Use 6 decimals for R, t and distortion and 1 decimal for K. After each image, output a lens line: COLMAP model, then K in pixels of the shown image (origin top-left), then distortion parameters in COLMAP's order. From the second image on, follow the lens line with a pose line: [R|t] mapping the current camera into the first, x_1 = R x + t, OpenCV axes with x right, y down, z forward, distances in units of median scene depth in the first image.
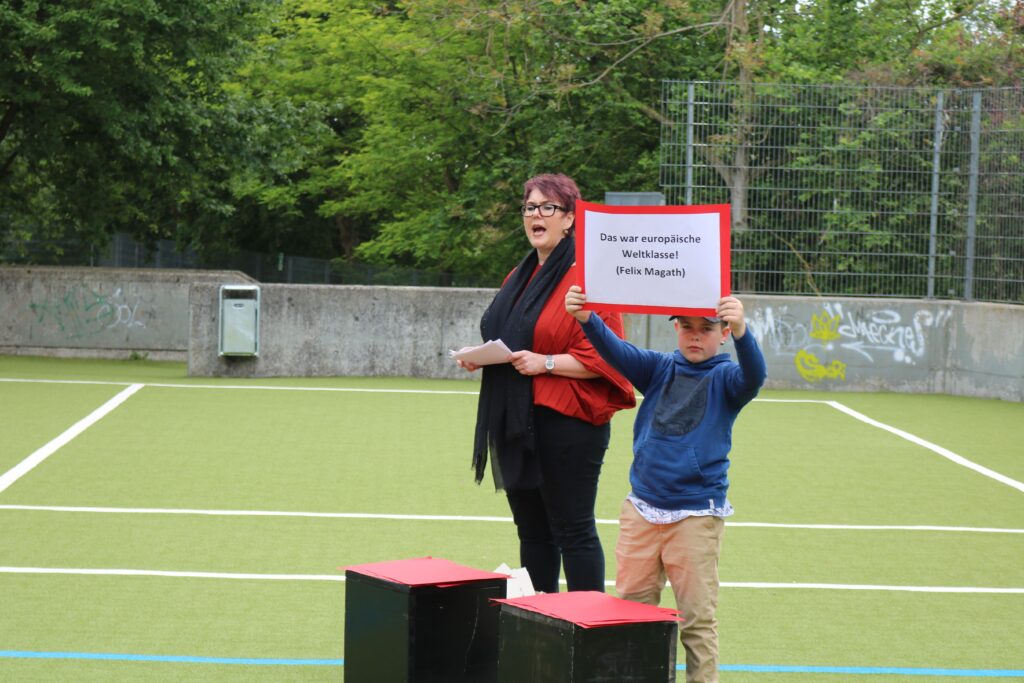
lens RADIAL K [[2547.3, 0, 497.7], [0, 2547.3, 336.4], [0, 0, 1]] dist [0.064730, 0.298804]
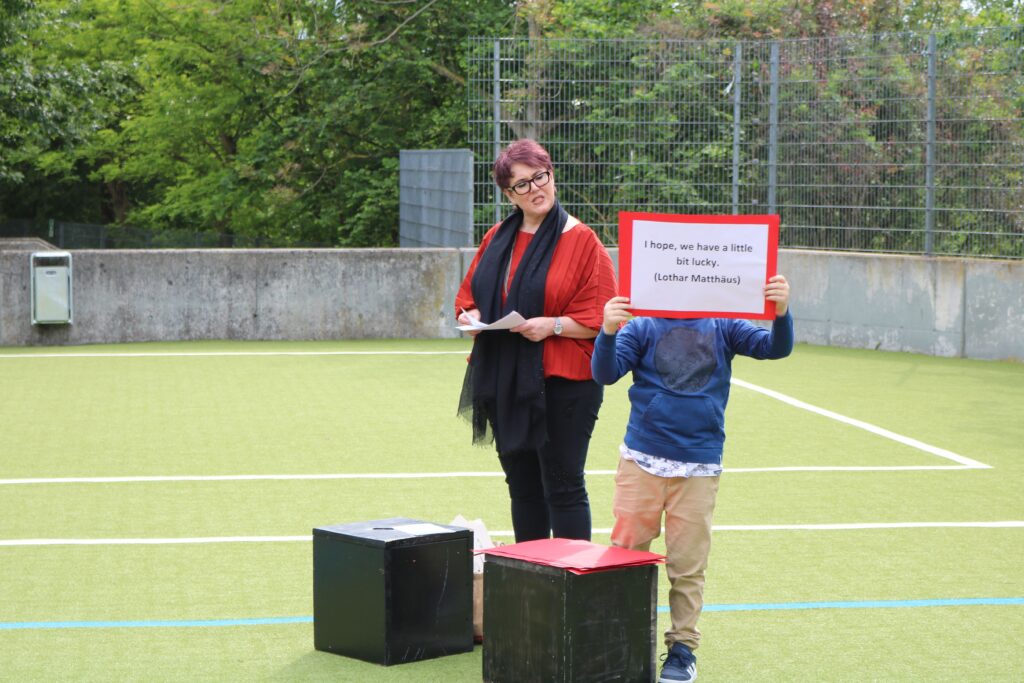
lens RADIAL K [[2547.3, 0, 497.7], [0, 2547.3, 336.4], [0, 0, 1]] dist [0.064730, 0.298804]
pose [[0.994297, -0.031951, 0.101749, -0.025983], [0.030214, 0.999371, 0.018576, -0.000537], [-0.102279, -0.015396, 0.994637, -0.005484]]
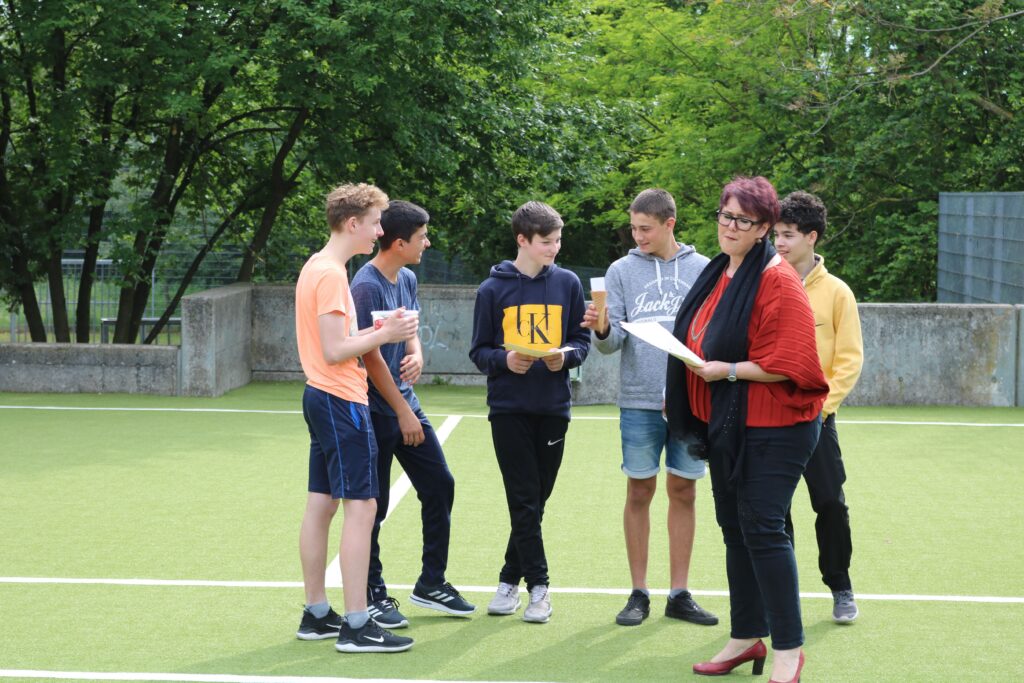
lens RADIAL K [[2547.3, 0, 497.7], [0, 2547.3, 336.4], [0, 0, 1]] dist [0.064730, 0.298804]
pose [[0.995578, -0.013497, -0.092965, -0.033232], [0.013355, 0.999909, -0.002148, -0.005770], [0.092985, 0.000897, 0.995667, 0.083005]]
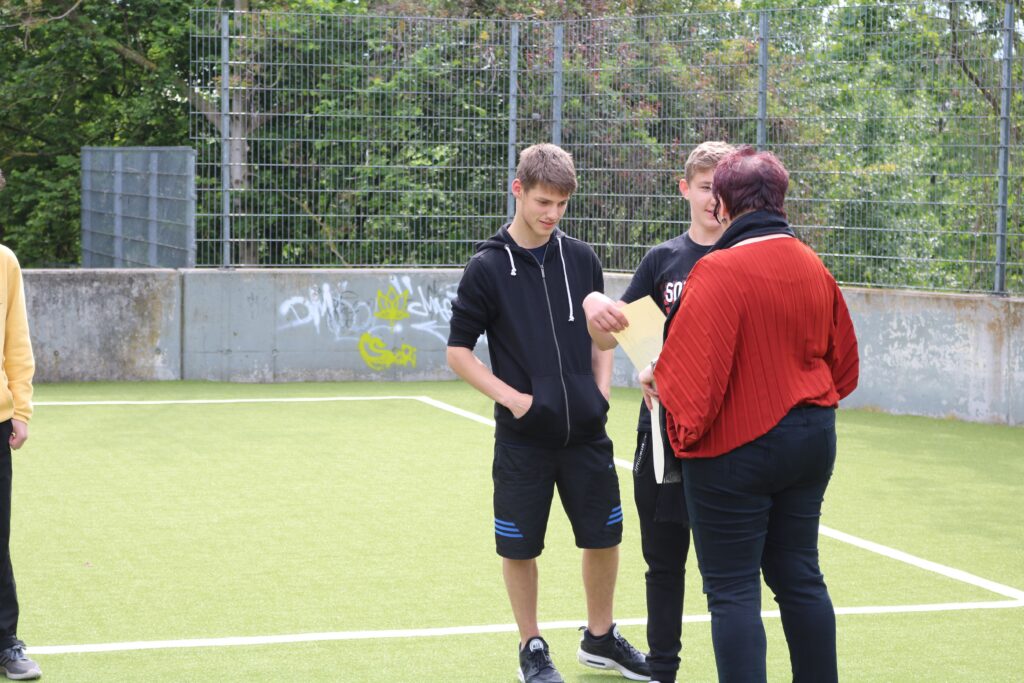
lens RADIAL K [[2547.3, 0, 497.7], [0, 2547.3, 336.4], [0, 0, 1]] dist [0.064730, 0.298804]
pose [[0.967468, -0.033730, 0.250734, -0.041927], [0.028763, 0.999311, 0.023447, -0.010323], [-0.251352, -0.015472, 0.967772, 0.156275]]
